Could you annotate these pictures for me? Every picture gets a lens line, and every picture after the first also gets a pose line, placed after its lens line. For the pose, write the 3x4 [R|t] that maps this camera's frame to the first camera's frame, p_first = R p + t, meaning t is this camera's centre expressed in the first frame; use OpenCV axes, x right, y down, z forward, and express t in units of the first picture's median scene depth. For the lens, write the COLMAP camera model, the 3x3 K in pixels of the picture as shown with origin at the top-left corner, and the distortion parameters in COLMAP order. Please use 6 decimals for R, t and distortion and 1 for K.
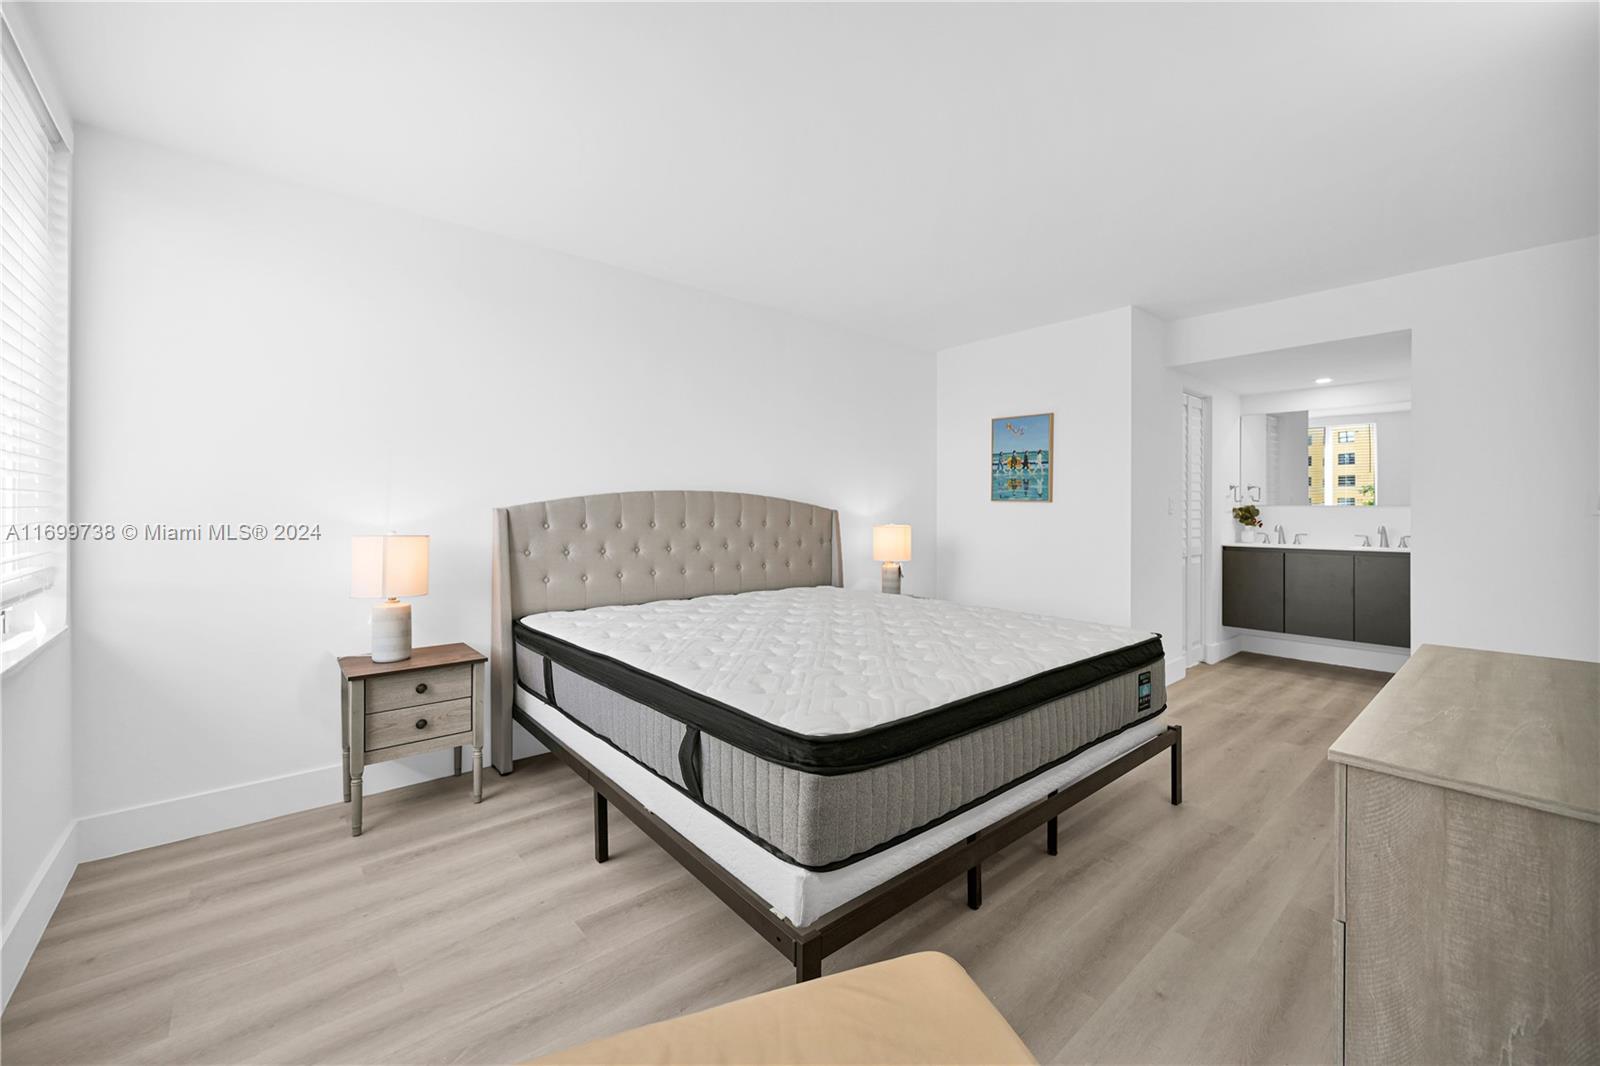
lens RADIAL K [[644.1, 0, 804.0], [0, 644.1, 529.5], [0, 0, 1]] dist [-0.003877, -0.000397]
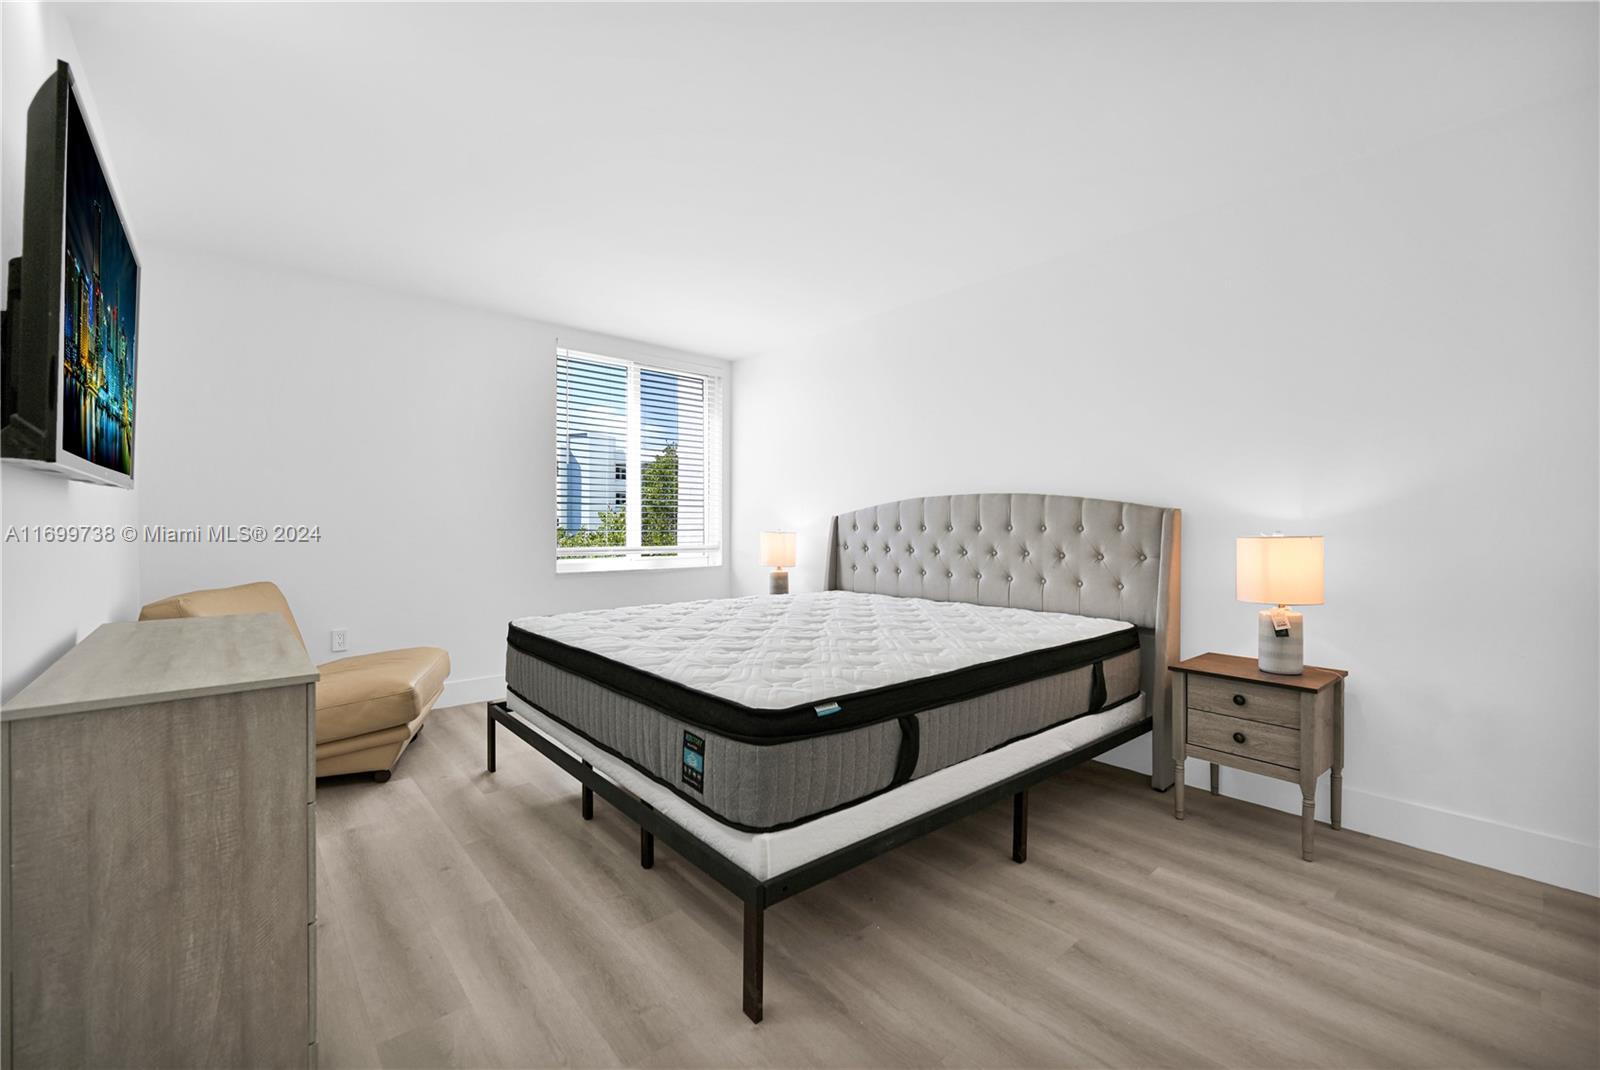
lens RADIAL K [[666.6, 0, 801.2], [0, 666.6, 517.4], [0, 0, 1]] dist [-0.000713, 0.000205]
pose [[-0.002165, -0.006496, -0.999977, 1.595824], [-0.016626, 0.999841, -0.006459, -0.027330], [0.999859, 0.016611, -0.002272, 1.405718]]
